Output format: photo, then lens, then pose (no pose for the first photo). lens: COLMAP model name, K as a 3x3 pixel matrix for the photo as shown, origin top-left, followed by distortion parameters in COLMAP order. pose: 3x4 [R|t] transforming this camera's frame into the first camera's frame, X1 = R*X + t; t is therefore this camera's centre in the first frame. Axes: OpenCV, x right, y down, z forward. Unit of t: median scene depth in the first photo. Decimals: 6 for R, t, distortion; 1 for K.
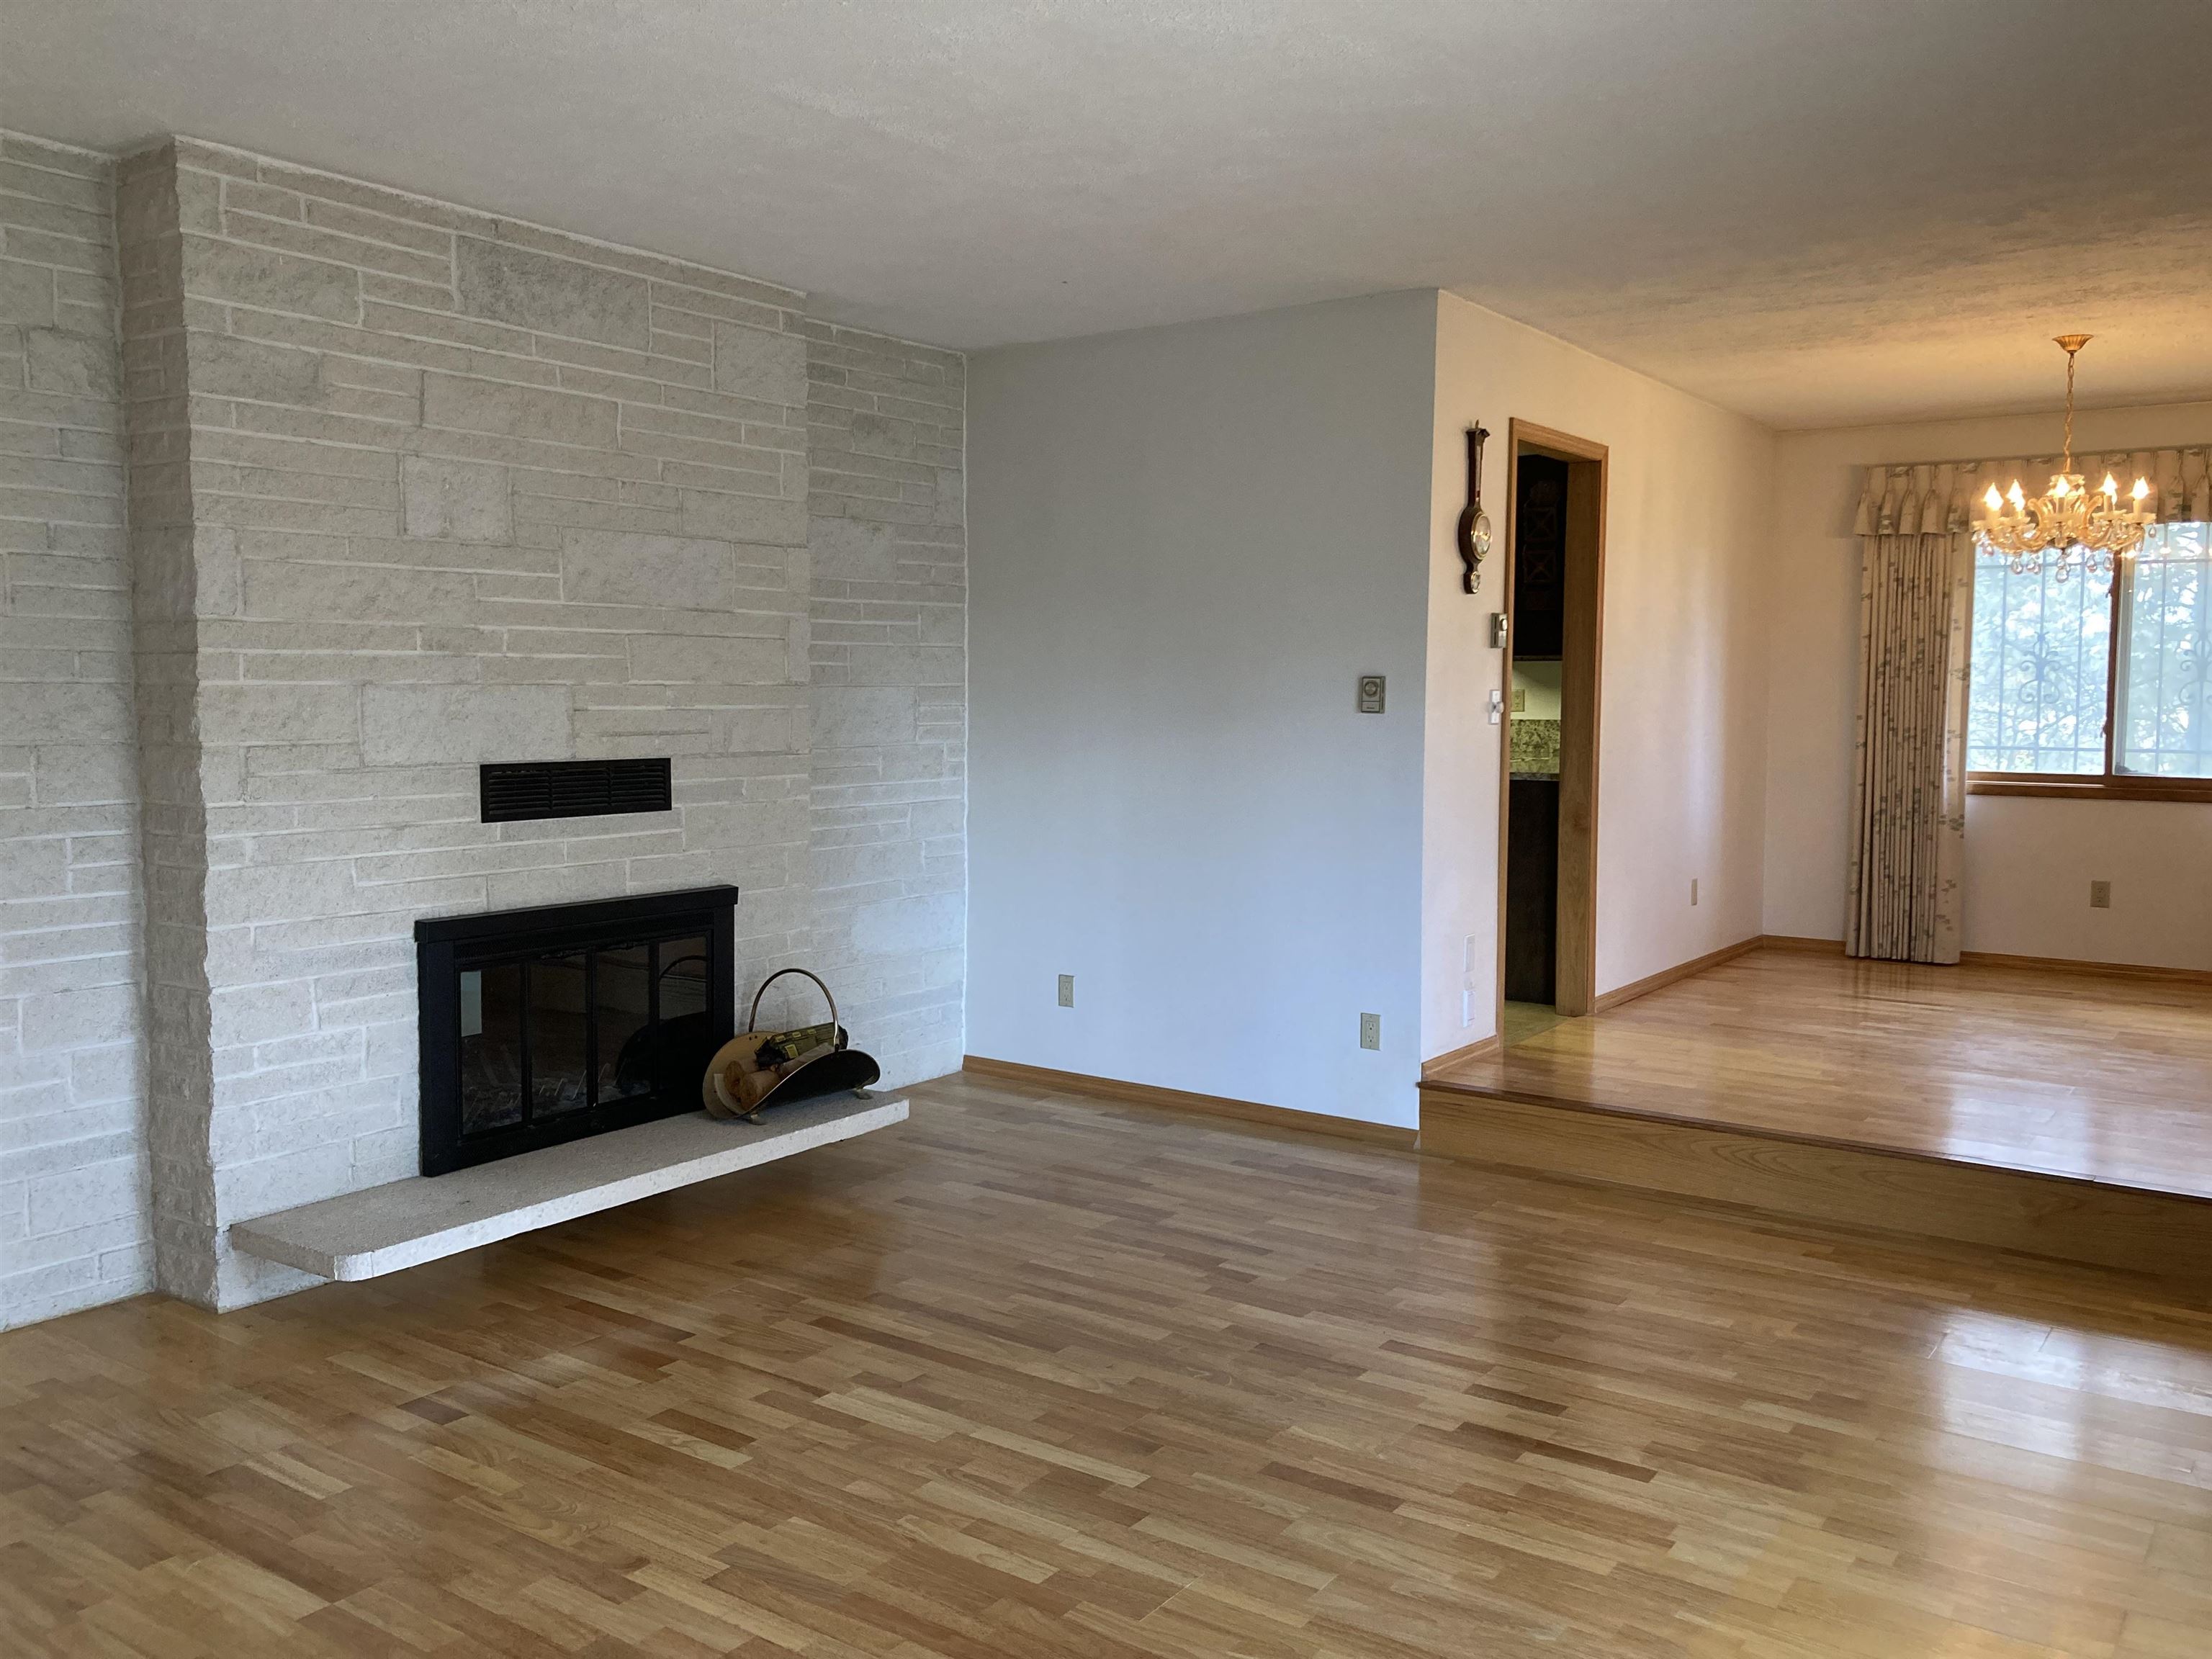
lens RADIAL K [[1815.8, 0, 1097.3], [0, 1815.8, 815.8], [0, 0, 1]] dist [0.012208, -0.004348]
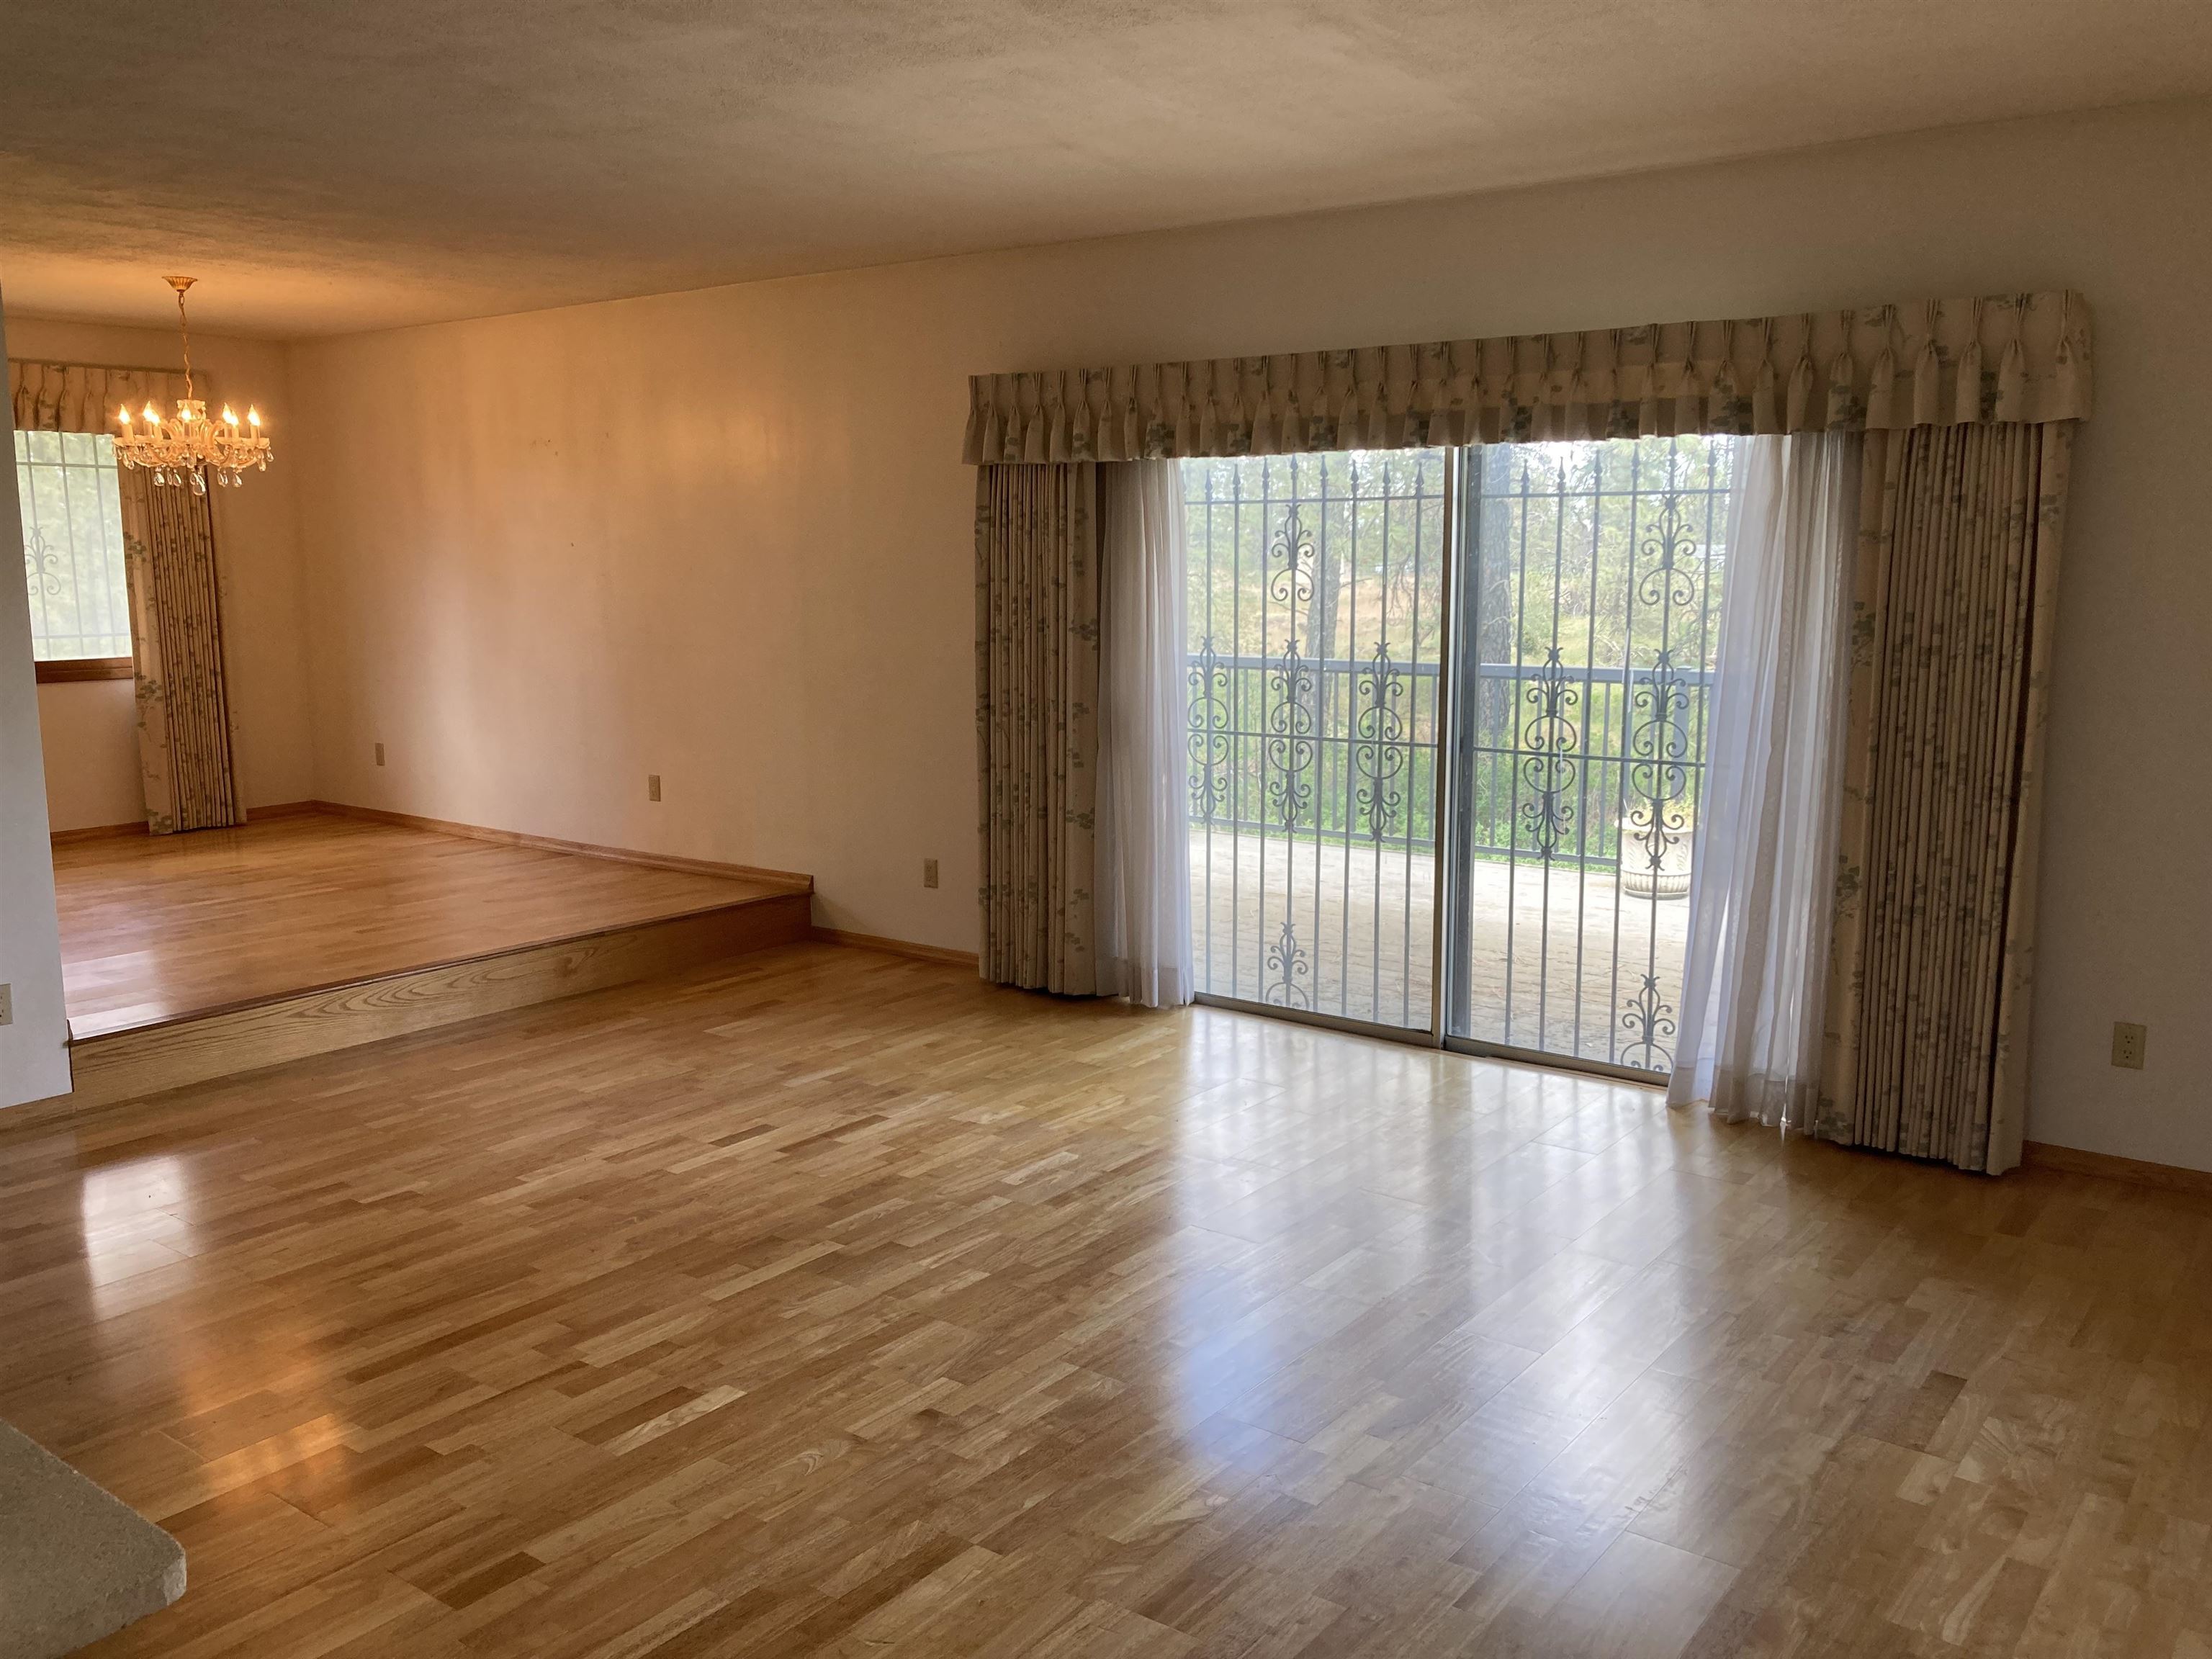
lens RADIAL K [[1815.8, 0, 1086.5], [0, 1815.8, 839.8], [0, 0, 1]] dist [0.012208, -0.004348]
pose [[0.045629, -0.170169, 0.984358, -0.894121], [0.084101, 0.982540, 0.165957, -0.082494], [-0.995412, 0.075213, 0.059144, 0.554743]]
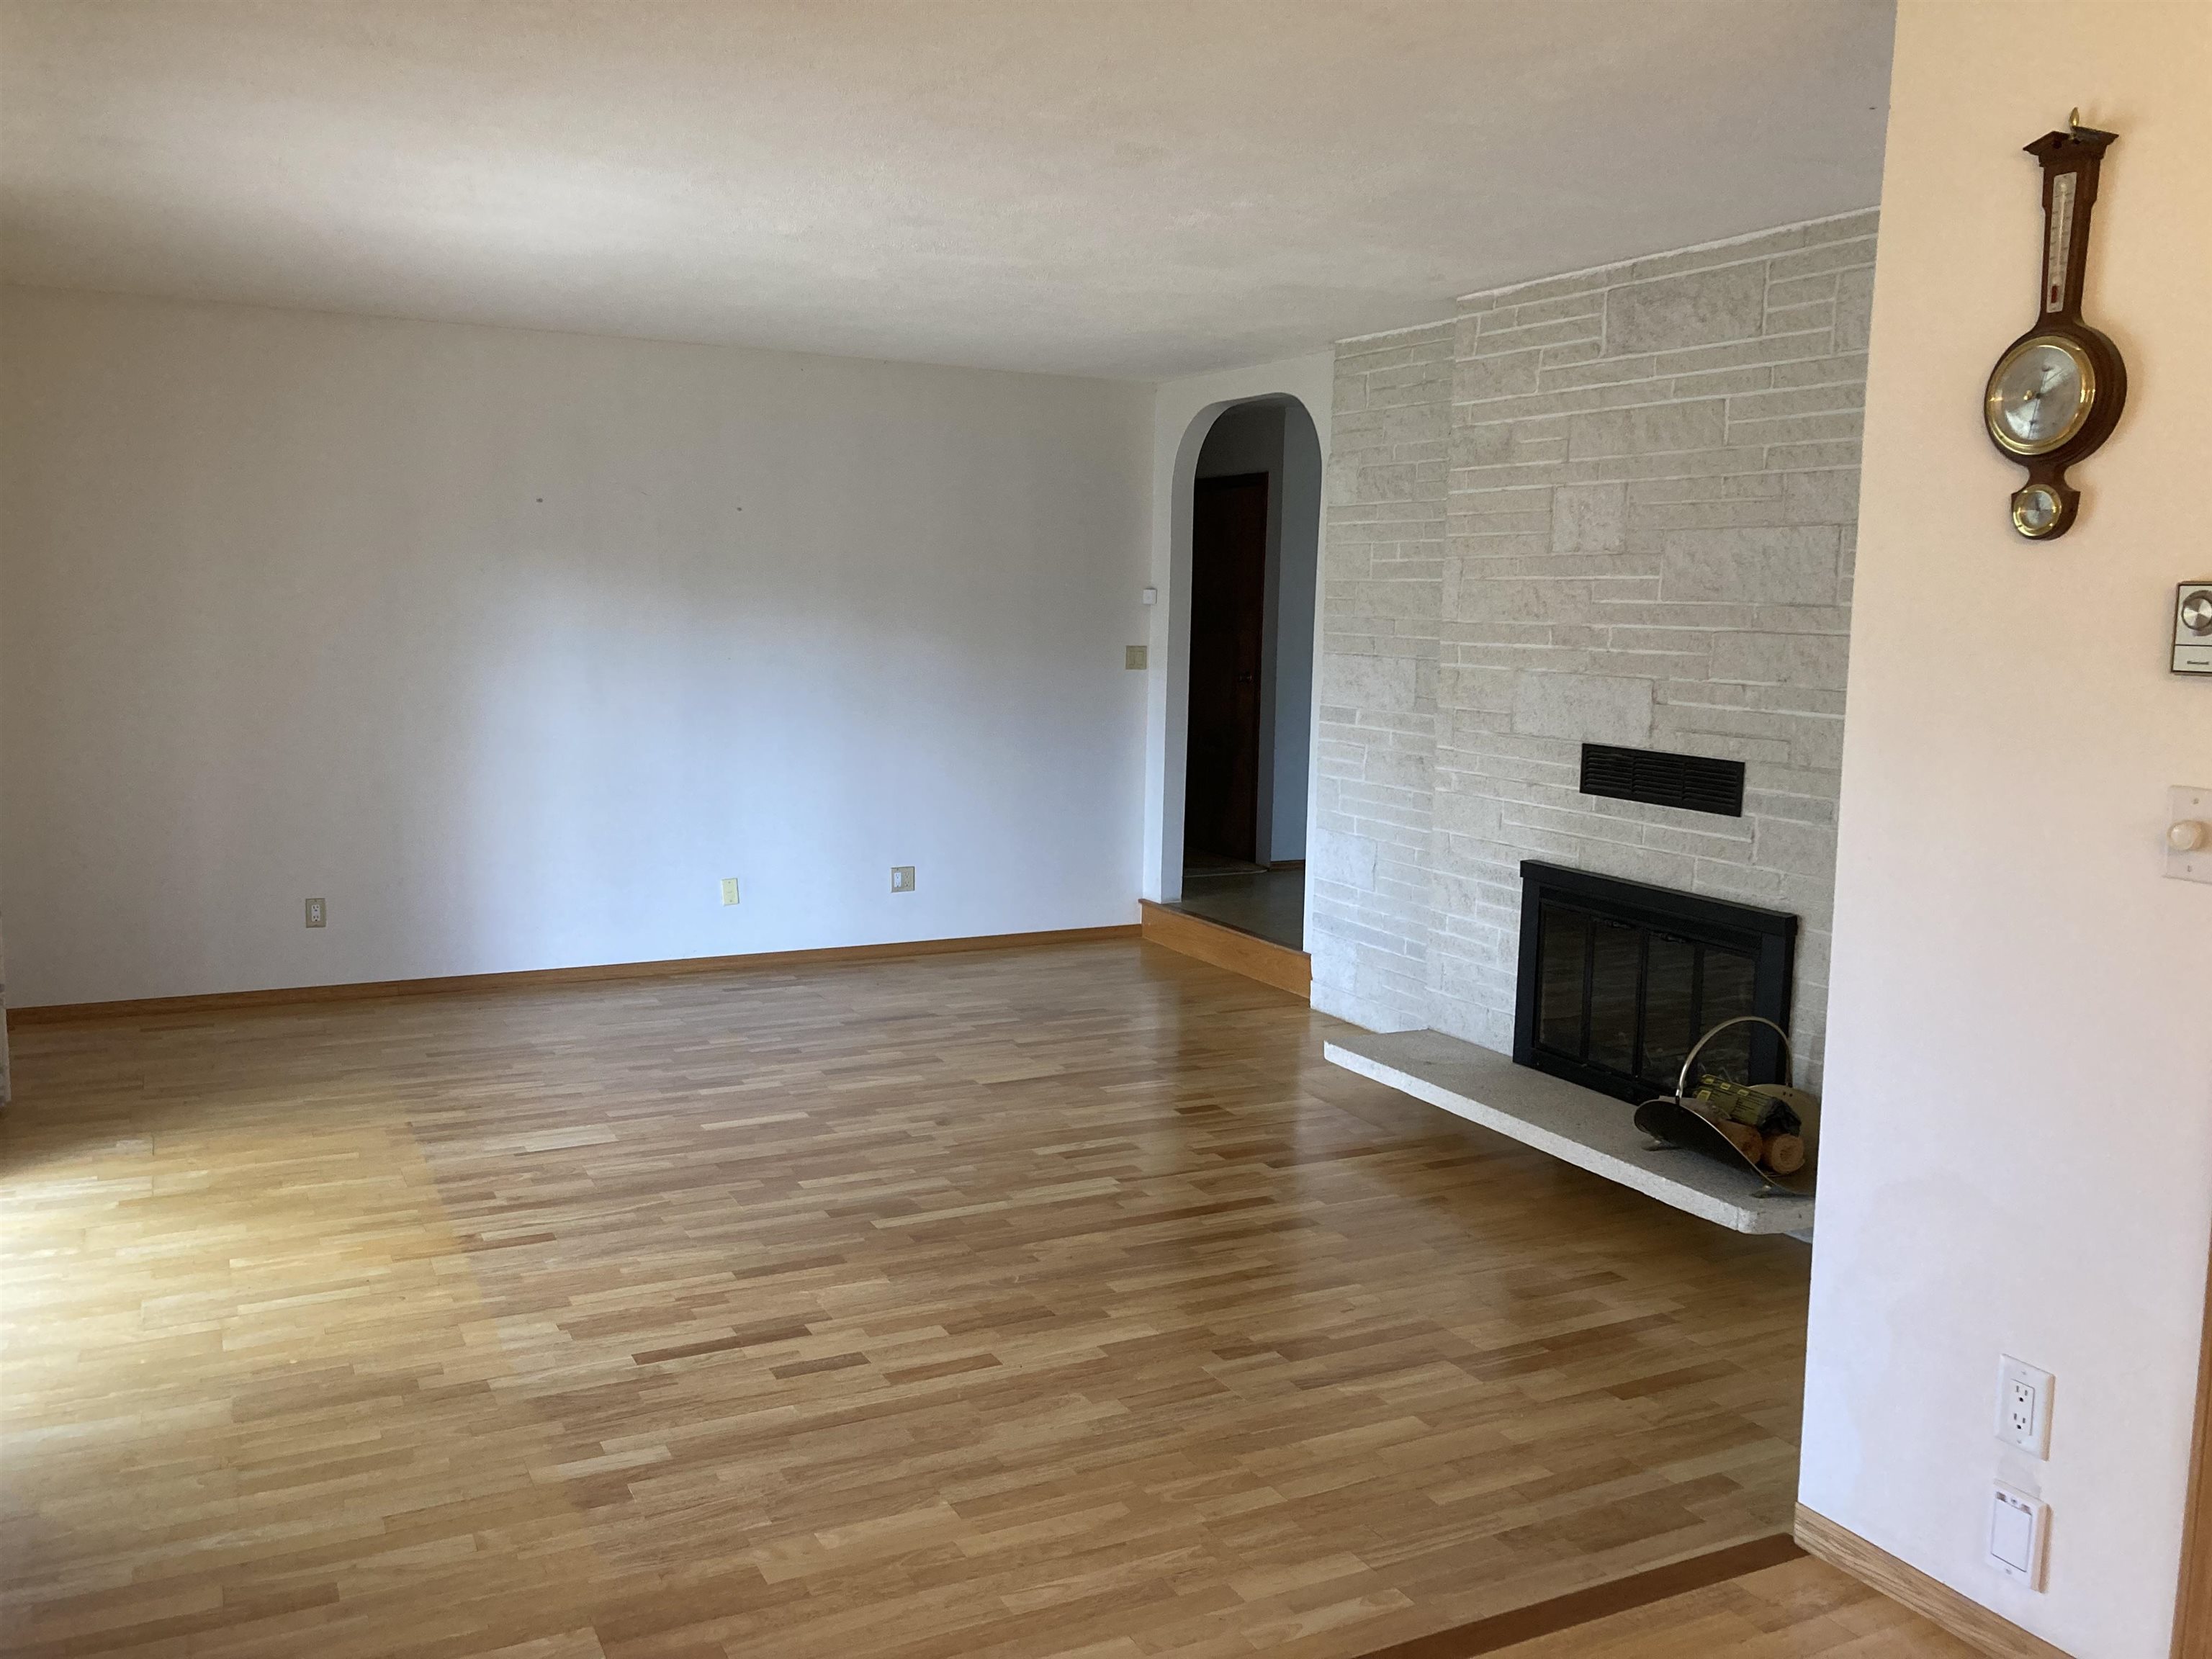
lens RADIAL K [[1815.8, 0, 1103.9], [0, 1815.8, 817.5], [0, 0, 1]] dist [0.012208, -0.004348]
pose [[-0.463163, 0.092506, -0.881432, 0.891516], [-0.088596, 0.984724, 0.149900, -0.136821], [0.881834, 0.147520, -0.447892, 1.334310]]
